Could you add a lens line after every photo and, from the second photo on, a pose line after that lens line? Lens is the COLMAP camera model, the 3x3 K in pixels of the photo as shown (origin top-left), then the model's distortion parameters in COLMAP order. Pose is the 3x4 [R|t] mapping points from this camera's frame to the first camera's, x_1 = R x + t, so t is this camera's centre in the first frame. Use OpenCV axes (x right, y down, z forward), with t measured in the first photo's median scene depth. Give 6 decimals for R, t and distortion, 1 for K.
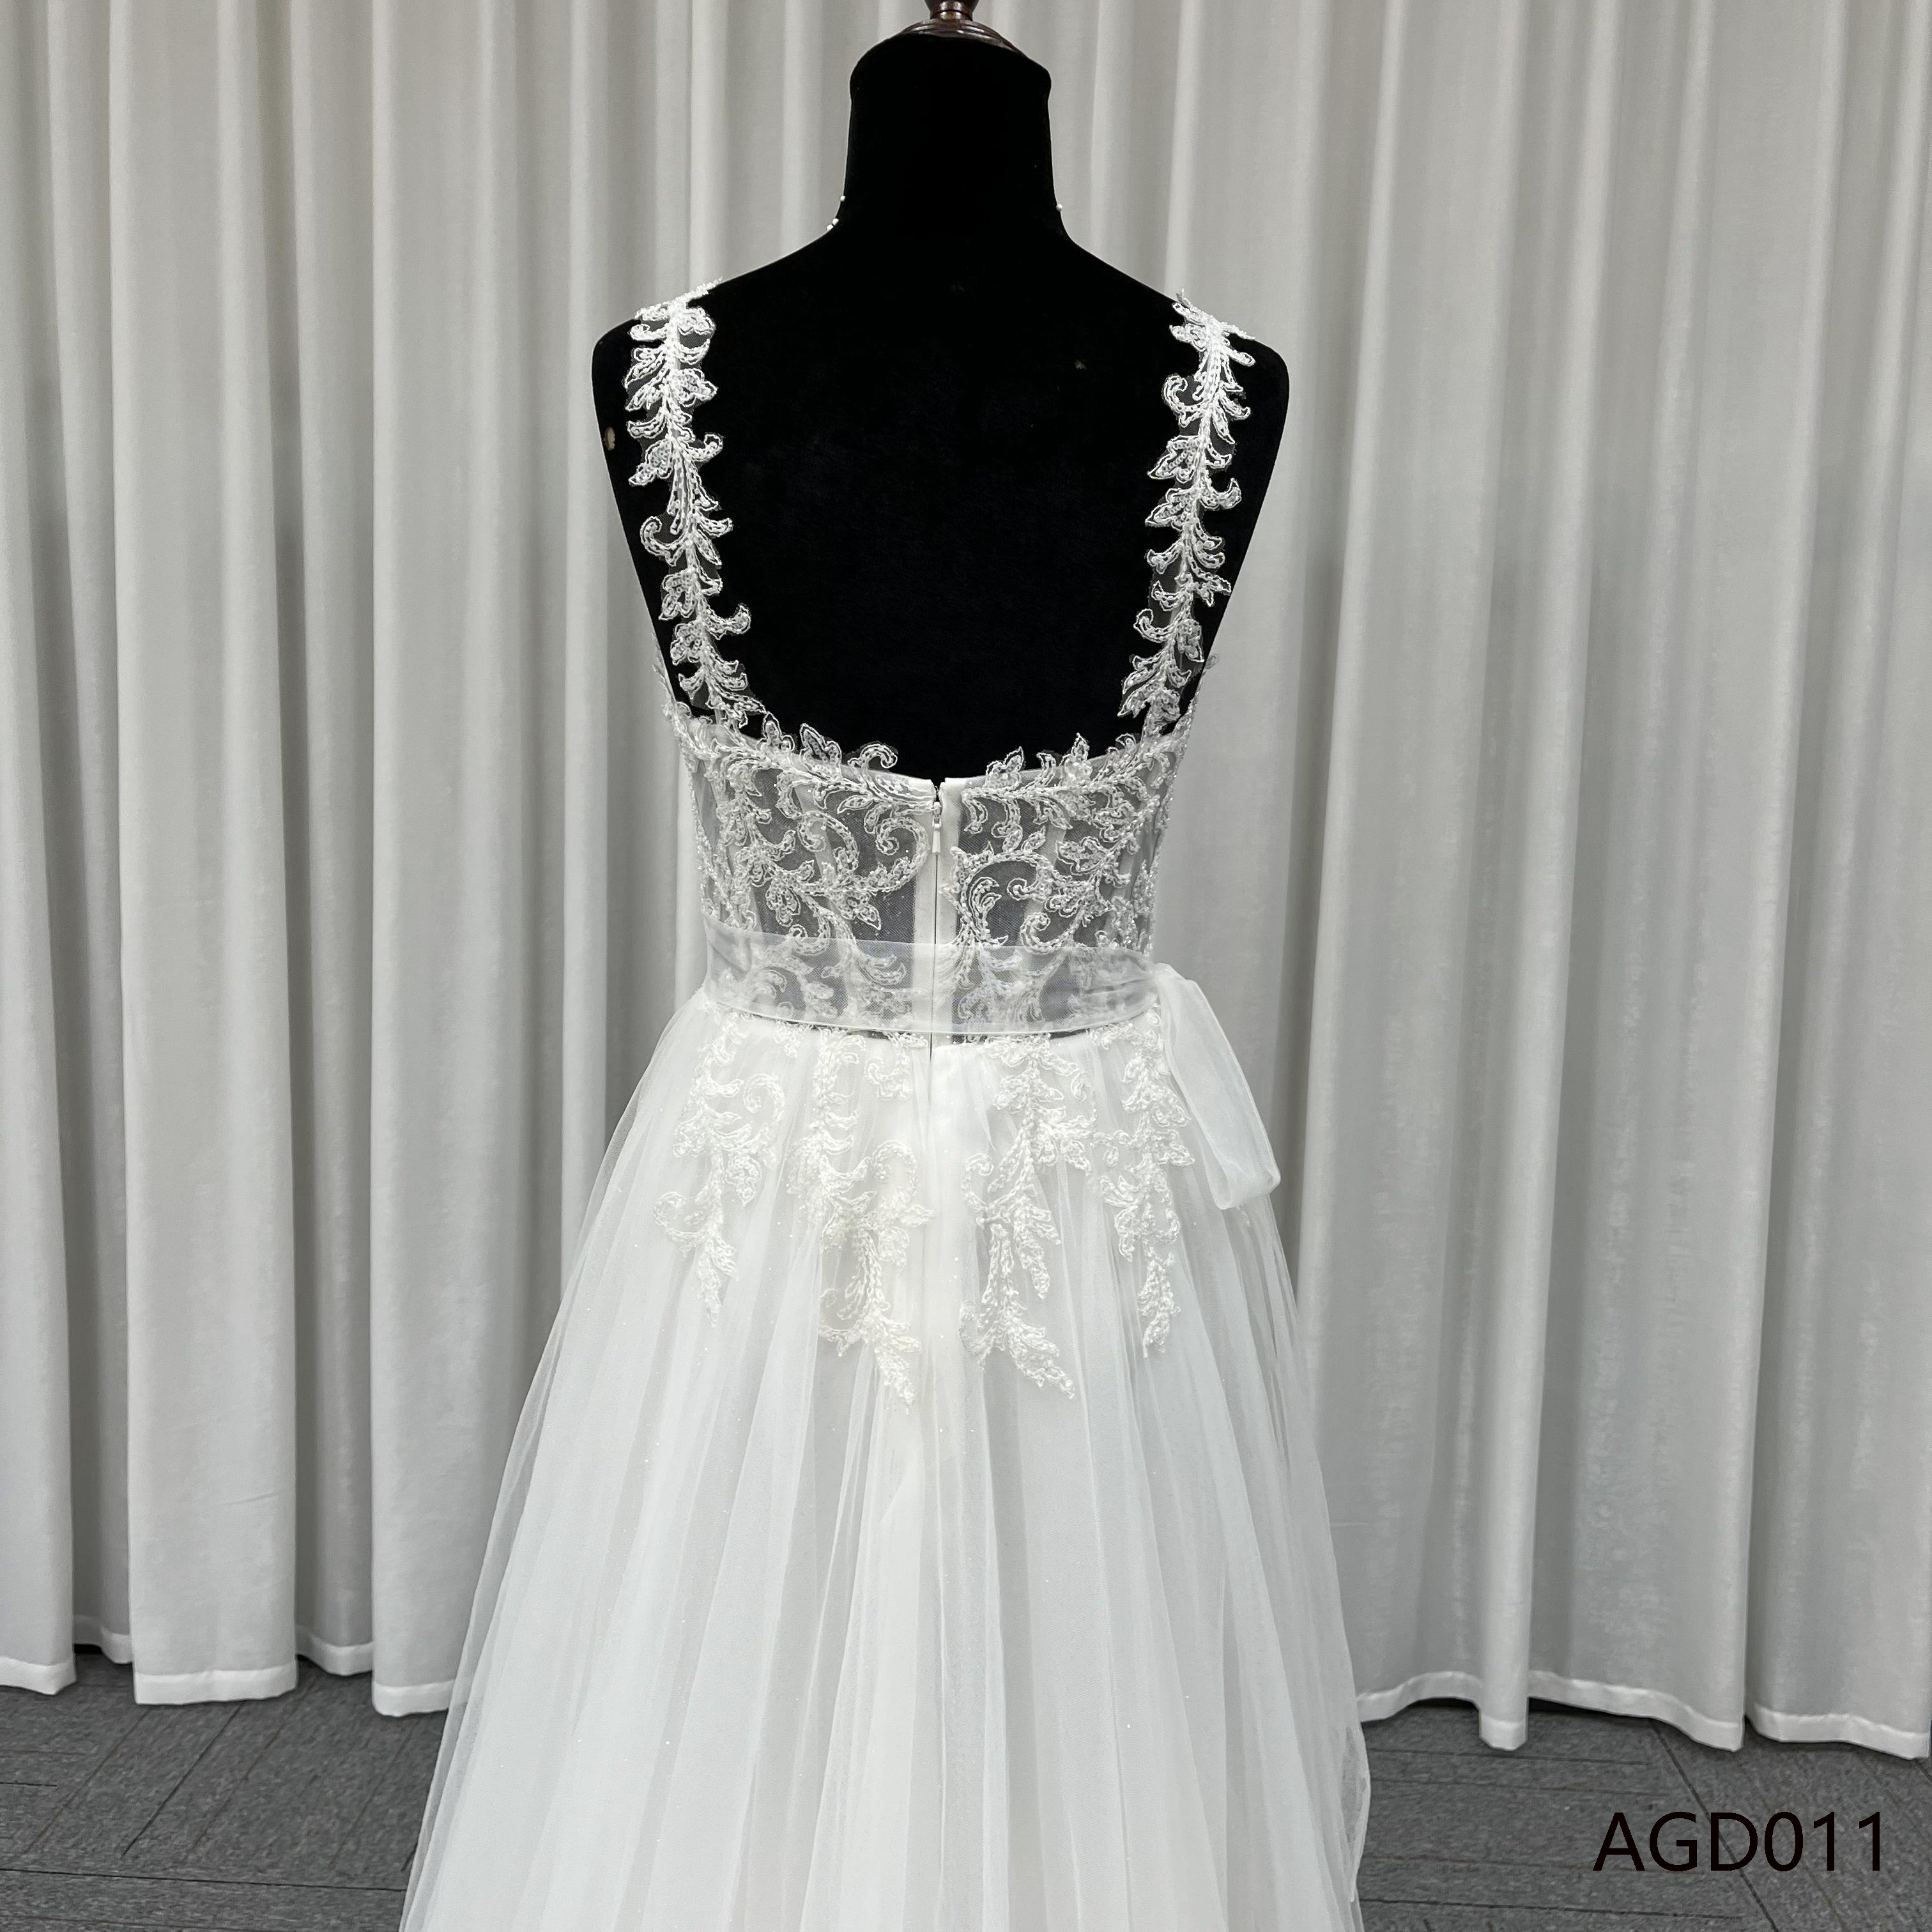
lens RADIAL K [[1939.1, 0, 985.7], [0, 1939.1, 968.8], [0, 0, 1]] dist [0.119287, -0.168596]
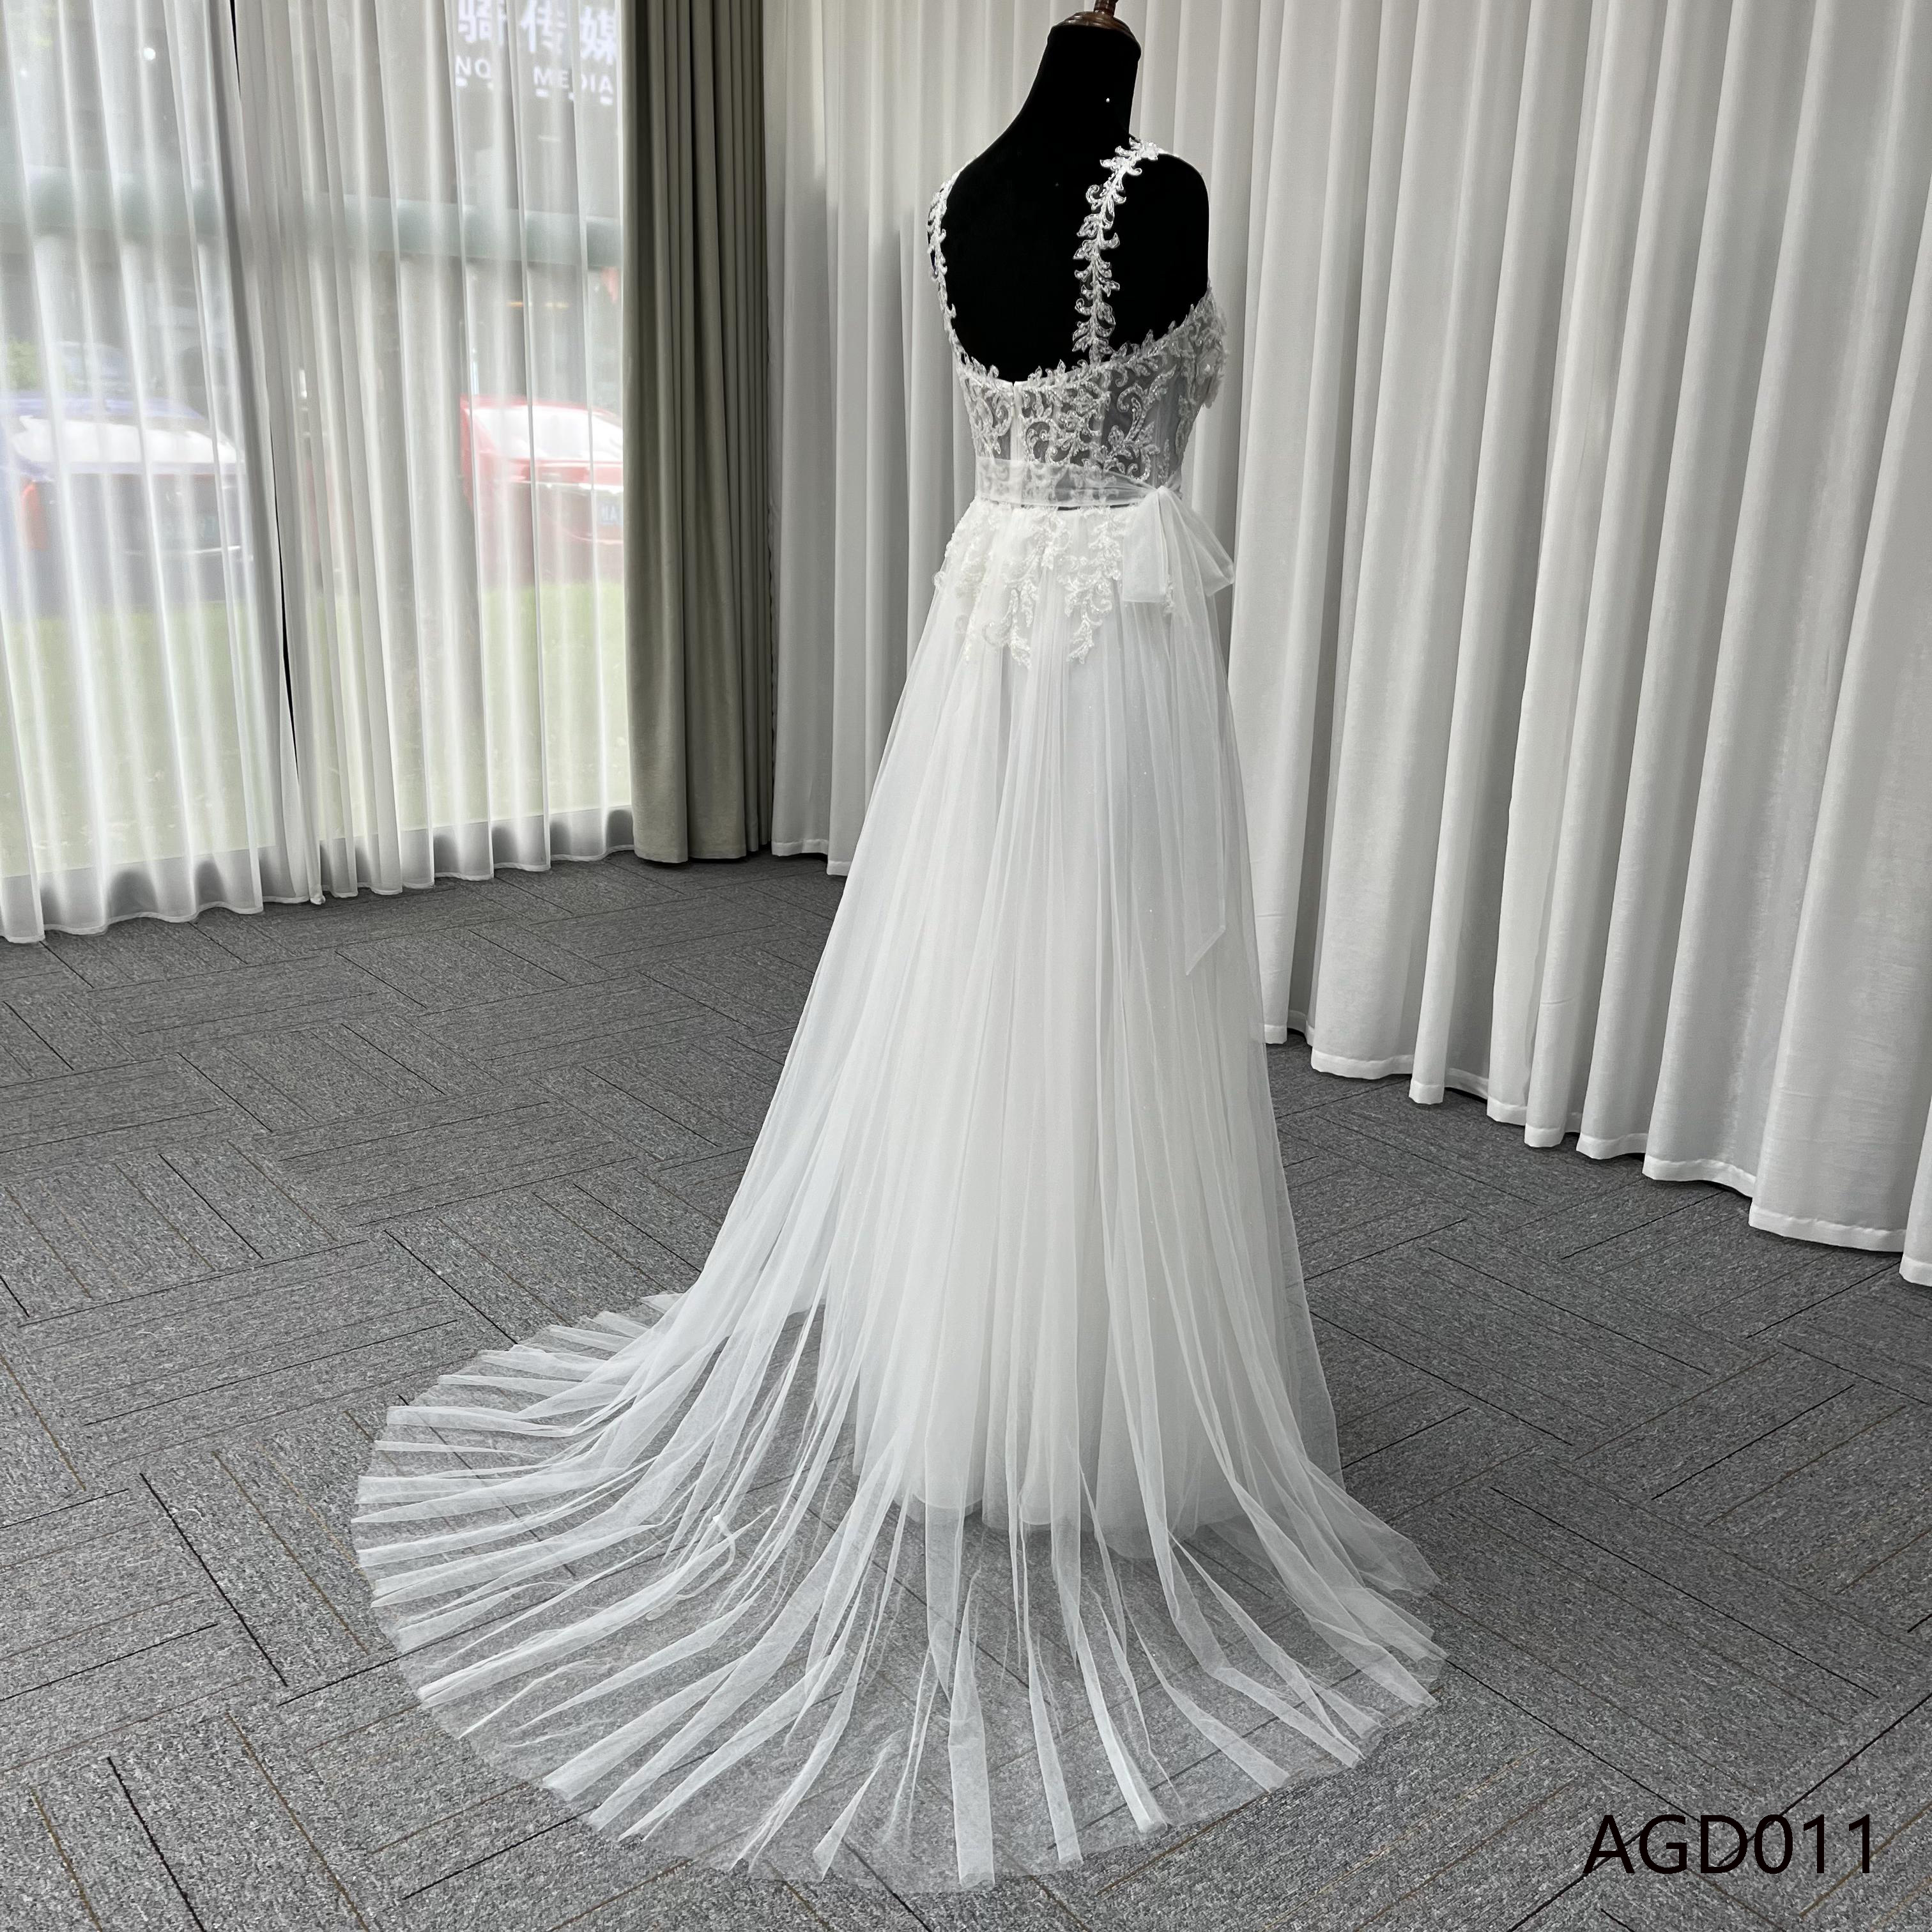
lens RADIAL K [[1951.5, 0, 973.2], [0, 1951.5, 967.5], [0, 0, 1]] dist [0.043209, -0.043755]
pose [[0.644579, 0.211110, -0.734813, 1.661104], [-0.113688, 0.976902, 0.180934, 0.149458], [0.756038, -0.033087, 0.653691, -0.499049]]
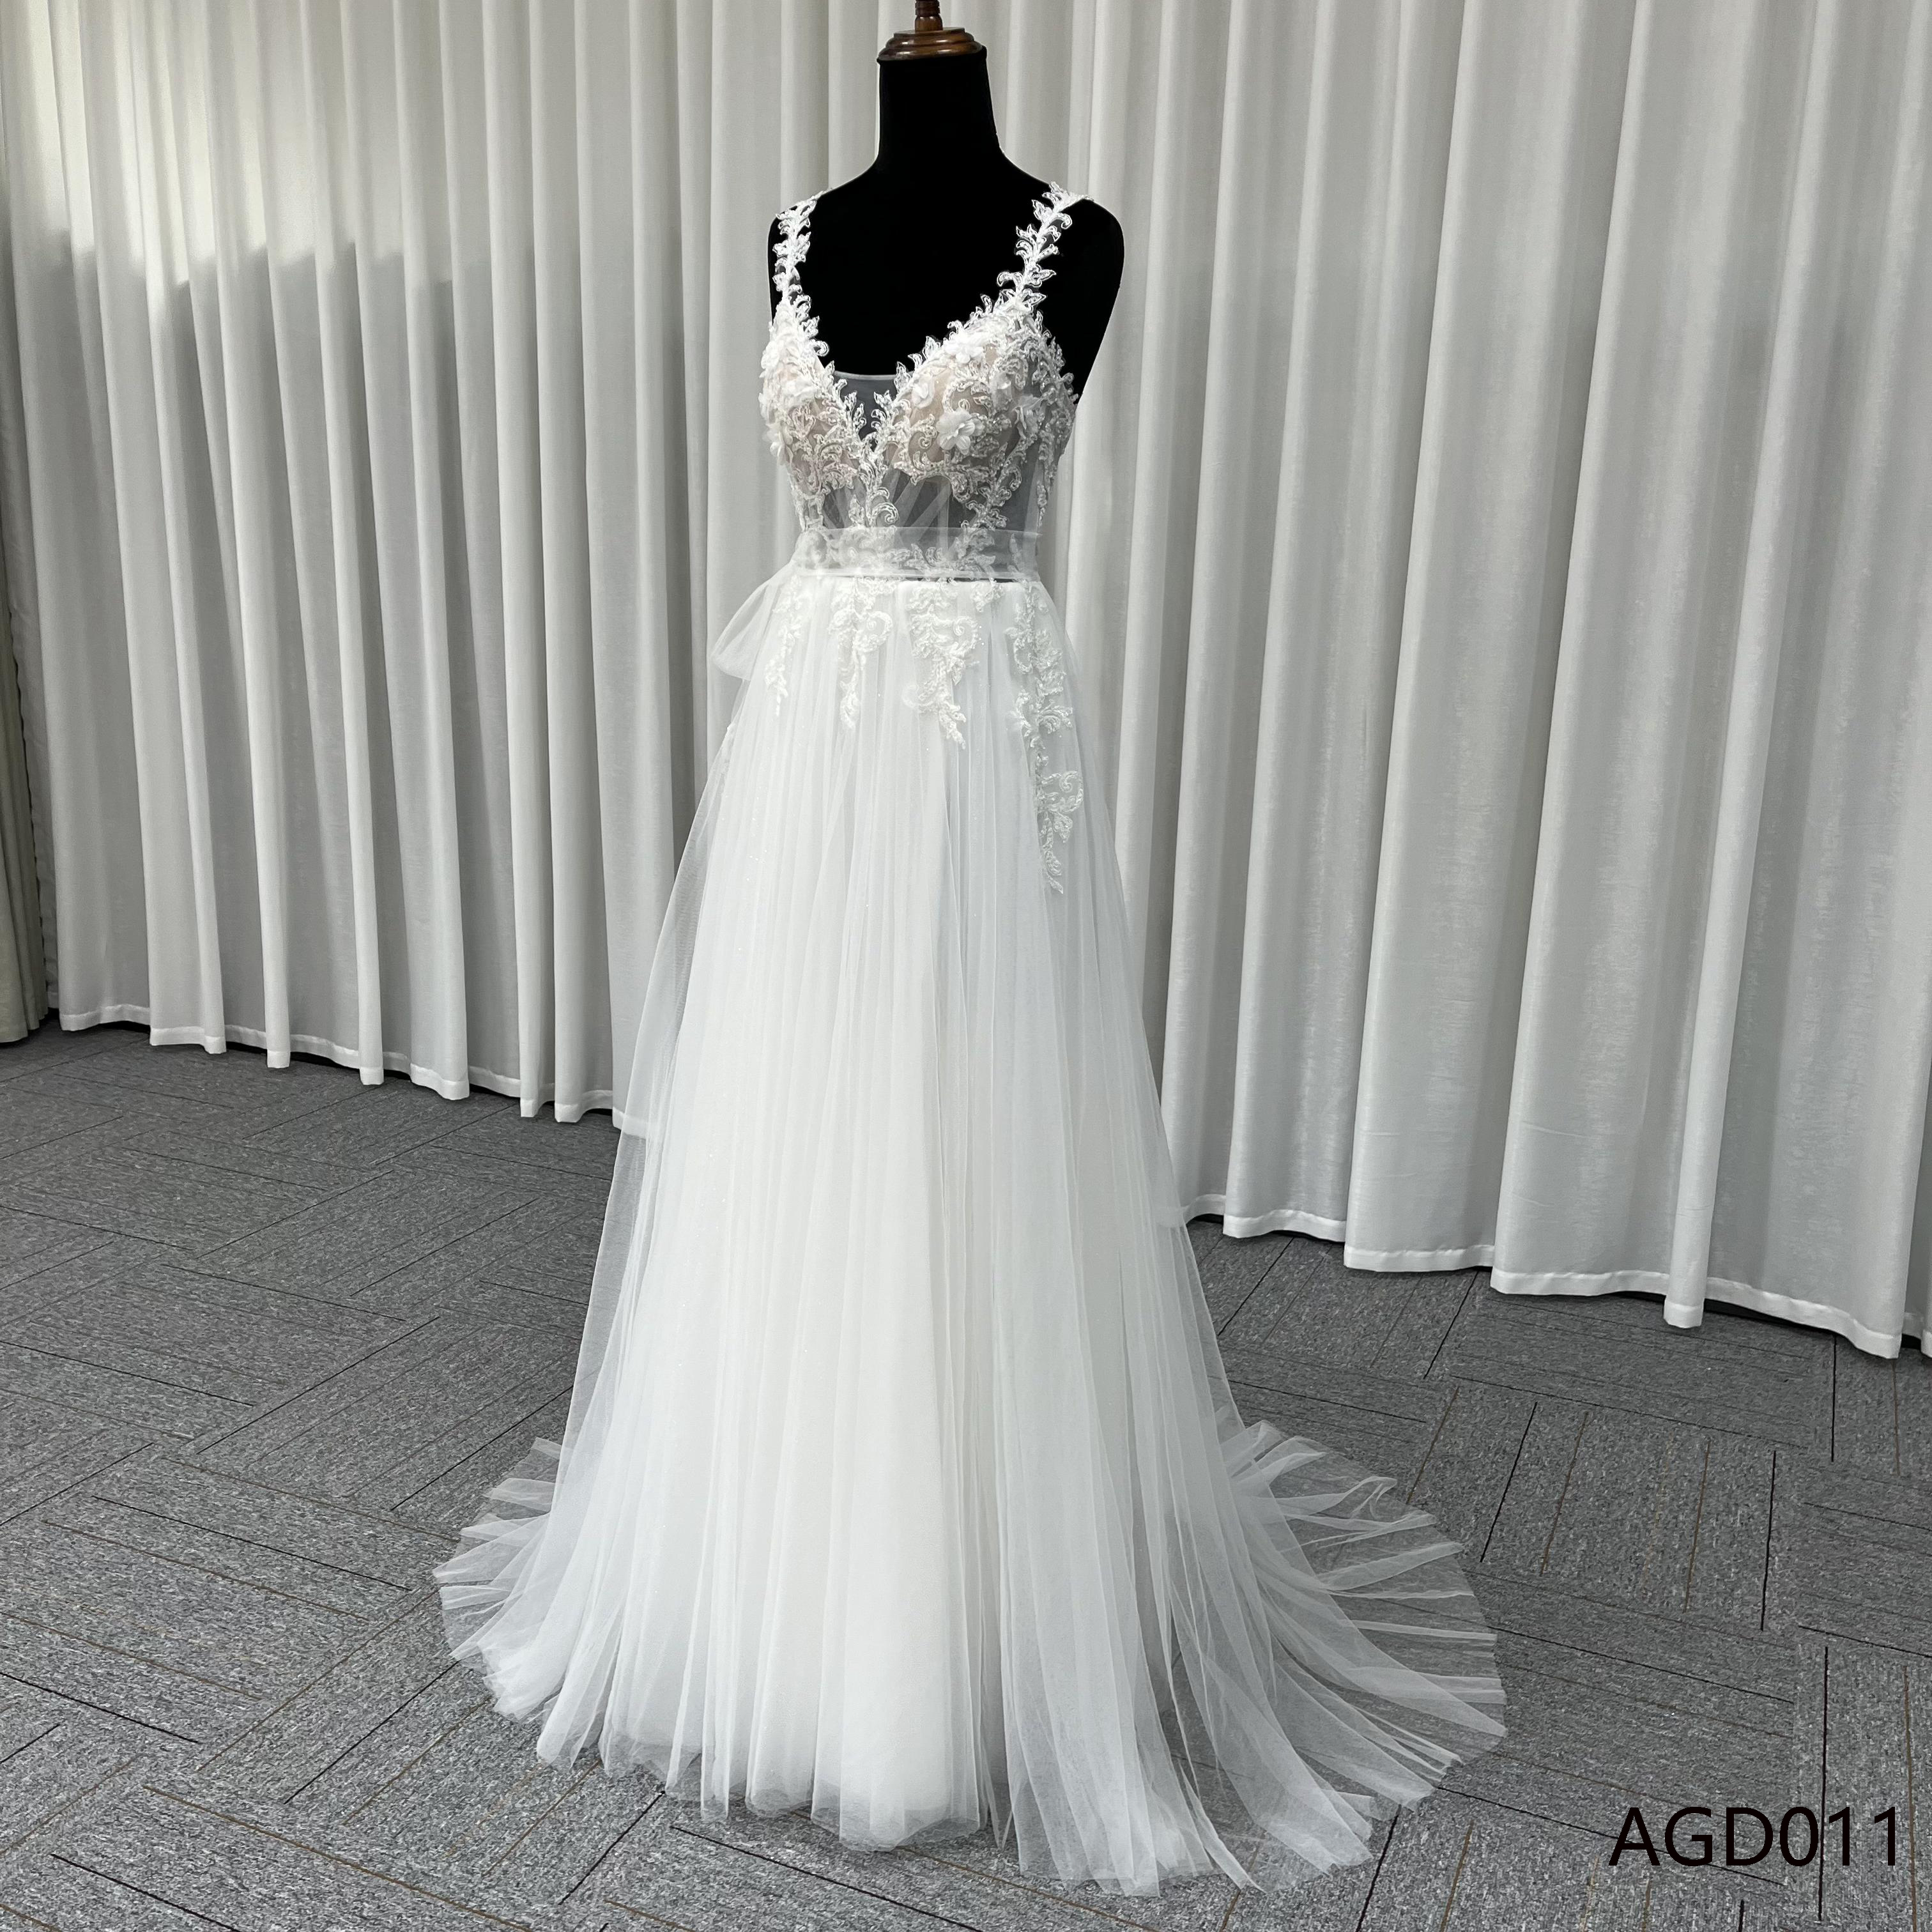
lens RADIAL K [[1943.5, 0, 970.7], [0, 1943.5, 977.4], [0, 0, 1]] dist [0.046427, -0.030192]
pose [[0.924419, 0.085338, -0.371707, 0.770159], [-0.050753, 0.993502, 0.101872, 0.209409], [0.377985, -0.075307, 0.922744, -0.712074]]
